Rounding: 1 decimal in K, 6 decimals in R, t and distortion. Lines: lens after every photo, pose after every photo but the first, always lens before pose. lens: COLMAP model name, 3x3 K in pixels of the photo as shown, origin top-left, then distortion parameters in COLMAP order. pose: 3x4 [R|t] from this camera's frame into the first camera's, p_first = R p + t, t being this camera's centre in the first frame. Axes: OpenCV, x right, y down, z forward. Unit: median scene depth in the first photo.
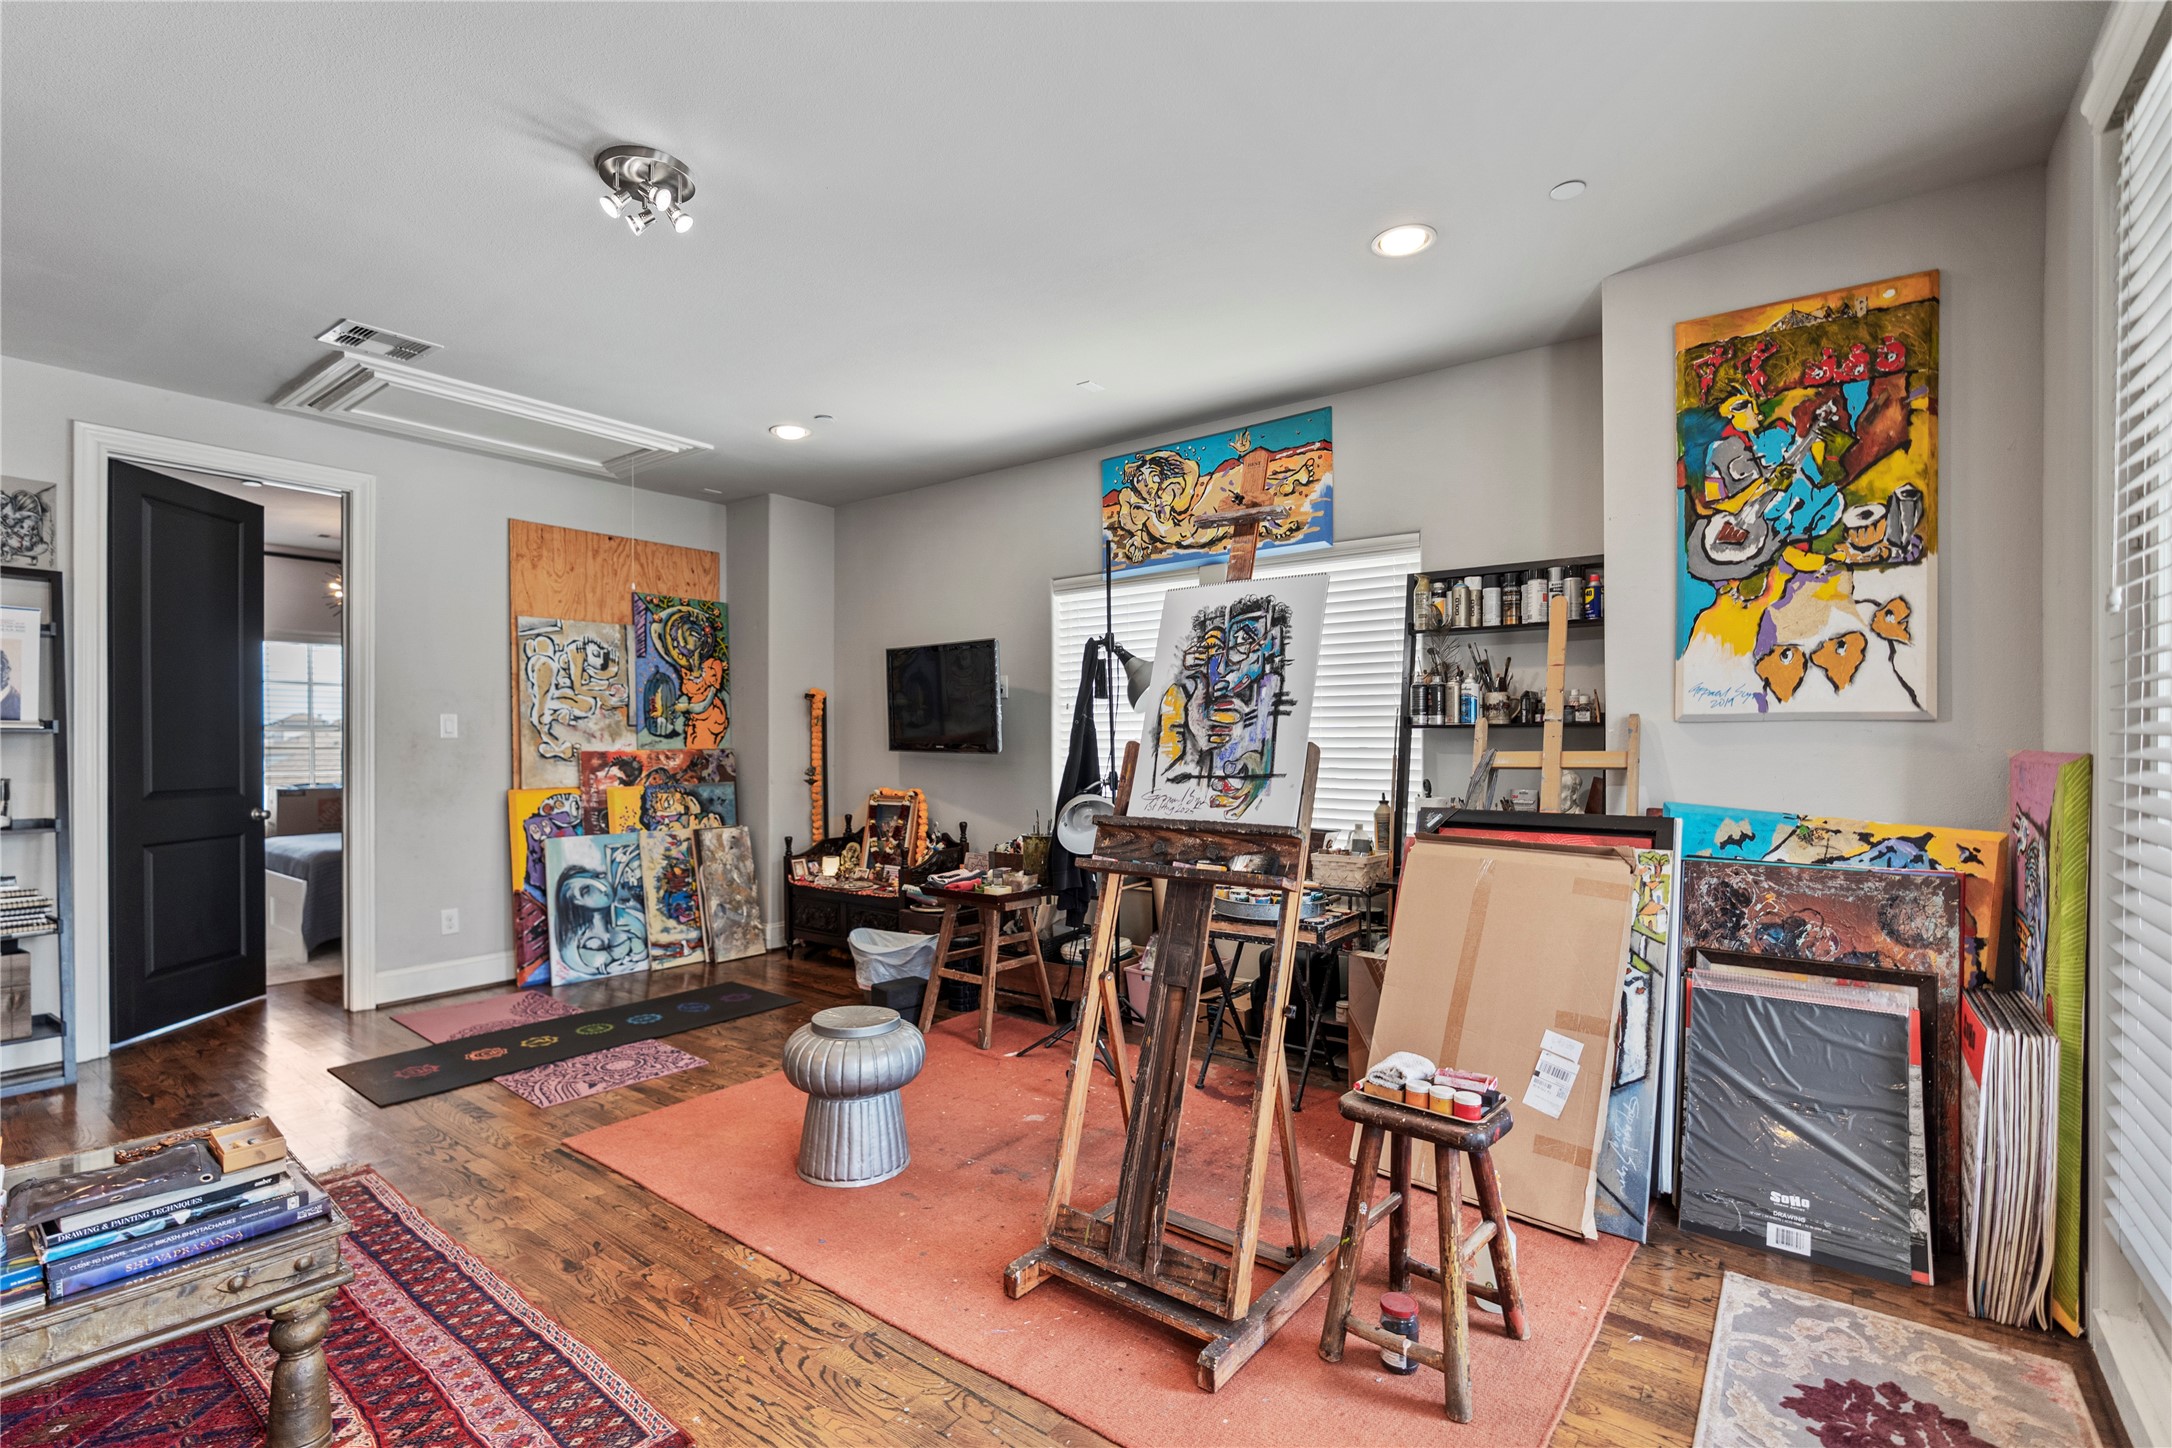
lens RADIAL K [[988.2, 0, 1088.1], [0, 988.2, 736.4], [0, 0, 1]] dist [-0.002533, 0.000790]
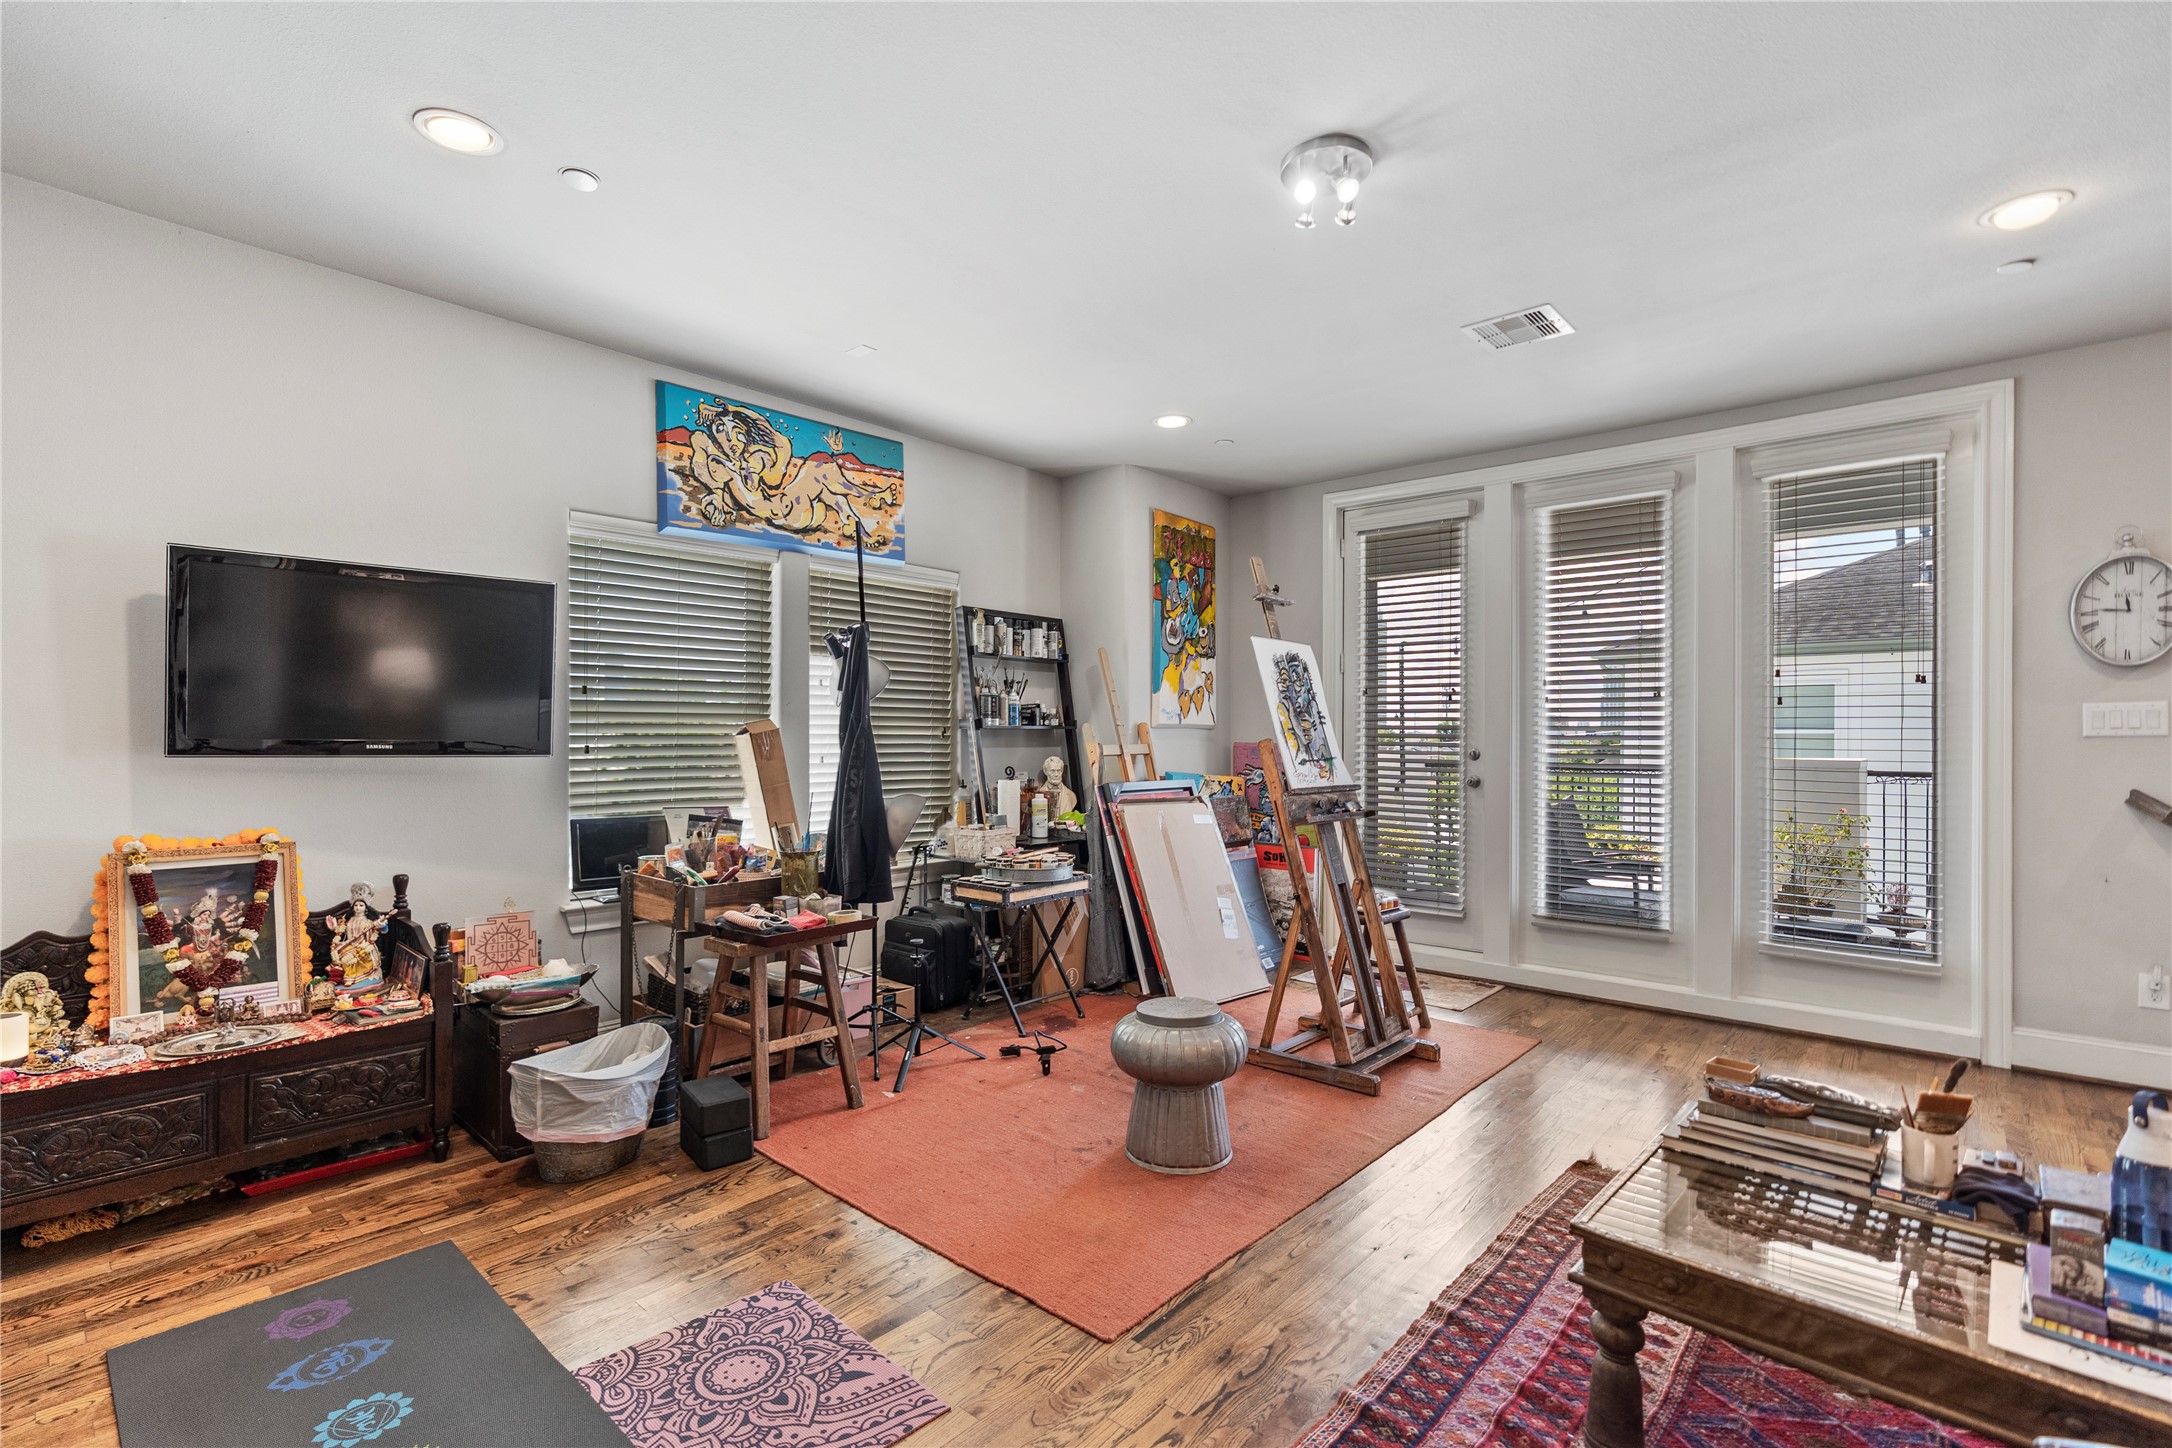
lens RADIAL K [[988.2, 0, 1088.1], [0, 988.2, 736.4], [0, 0, 1]] dist [-0.002533, 0.000790]
pose [[0.068863, 0.000192, 0.997626, -0.893420], [-0.006897, 0.999976, 0.000283, 0.001532], [-0.997602, -0.006900, 0.068863, 0.723141]]
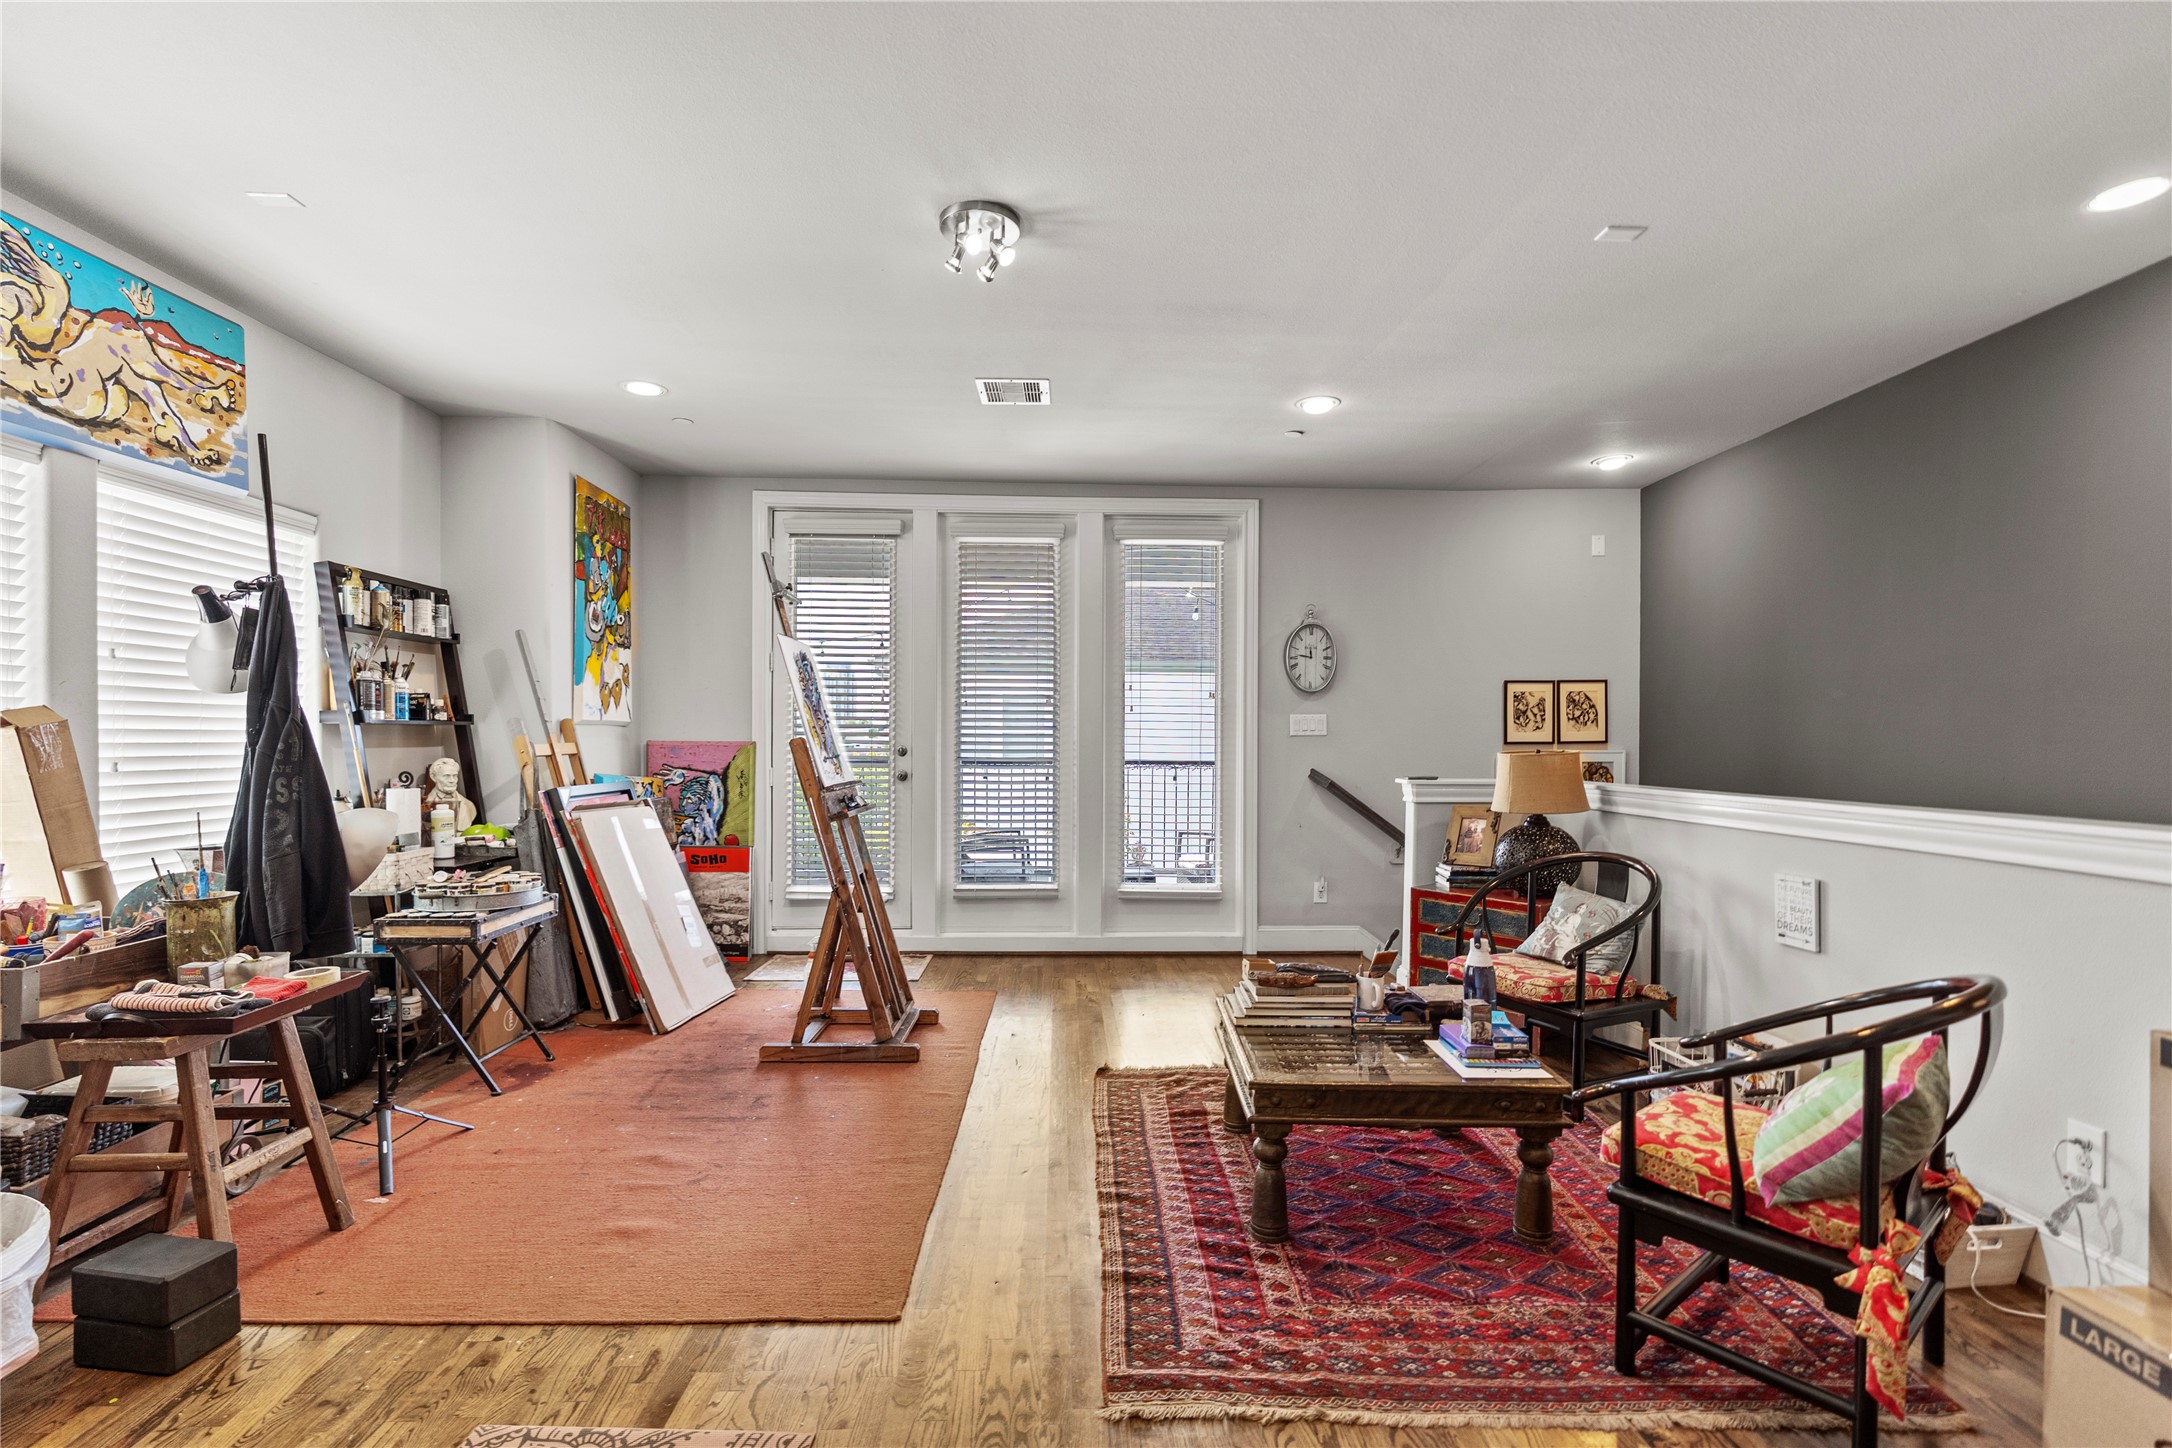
lens RADIAL K [[991.3, 0, 1092.0], [0, 991.3, 746.1], [0, 0, 1]] dist [-0.009550, 0.006617]
pose [[-0.631906, -0.009375, 0.774988, -0.856905], [-0.007606, 0.999954, 0.005894, 0.004012], [-0.775008, -0.002170, -0.631948, 0.992654]]
